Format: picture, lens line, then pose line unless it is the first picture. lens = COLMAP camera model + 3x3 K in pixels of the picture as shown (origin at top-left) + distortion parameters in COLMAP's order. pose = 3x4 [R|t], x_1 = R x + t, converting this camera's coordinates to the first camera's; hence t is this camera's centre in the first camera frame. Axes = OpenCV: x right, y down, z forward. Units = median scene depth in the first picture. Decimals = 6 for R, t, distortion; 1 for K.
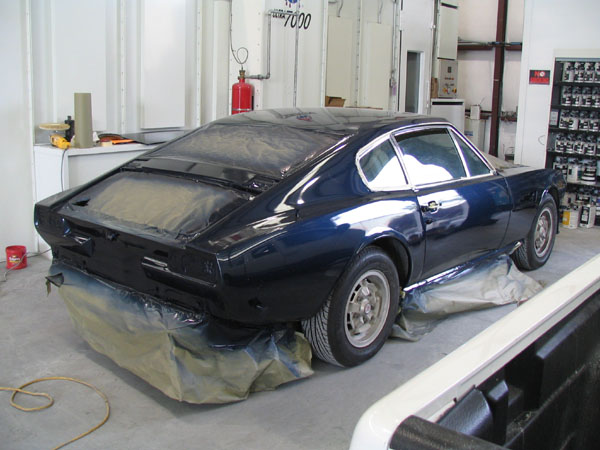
lens RADIAL K [[660.1, 0, 300.0], [0, 660.1, 225.0], [0, 0, 1]] dist [-0.102575, -0.018675]
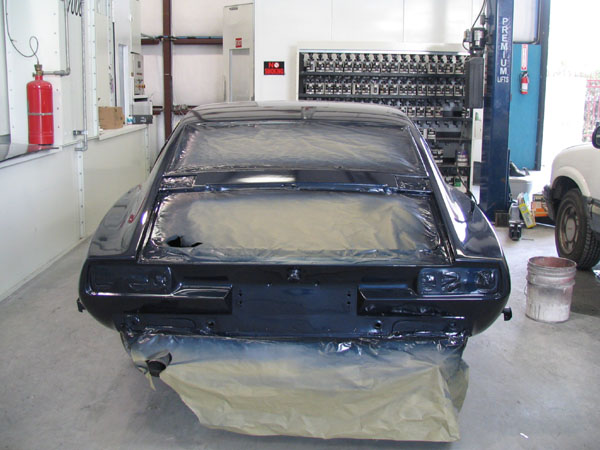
lens RADIAL K [[660.1, 0, 300.0], [0, 660.1, 225.0], [0, 0, 1]] dist [-0.102575, -0.018675]
pose [[0.762955, -0.151990, 0.628330, -0.323720], [0.150101, 0.987055, 0.056502, -0.035180], [-0.628784, 0.051204, 0.775892, 0.176753]]
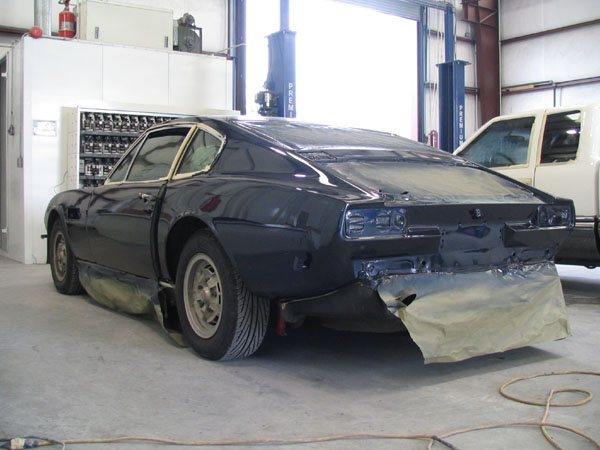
lens RADIAL K [[660.1, 0, 300.0], [0, 660.1, 225.0], [0, 0, 1]] dist [-0.102575, -0.018675]
pose [[0.261828, -0.076690, 0.962063, -0.534775], [0.221294, 0.975050, 0.017500, -0.016973], [-0.939401, 0.208317, 0.272267, 0.427096]]
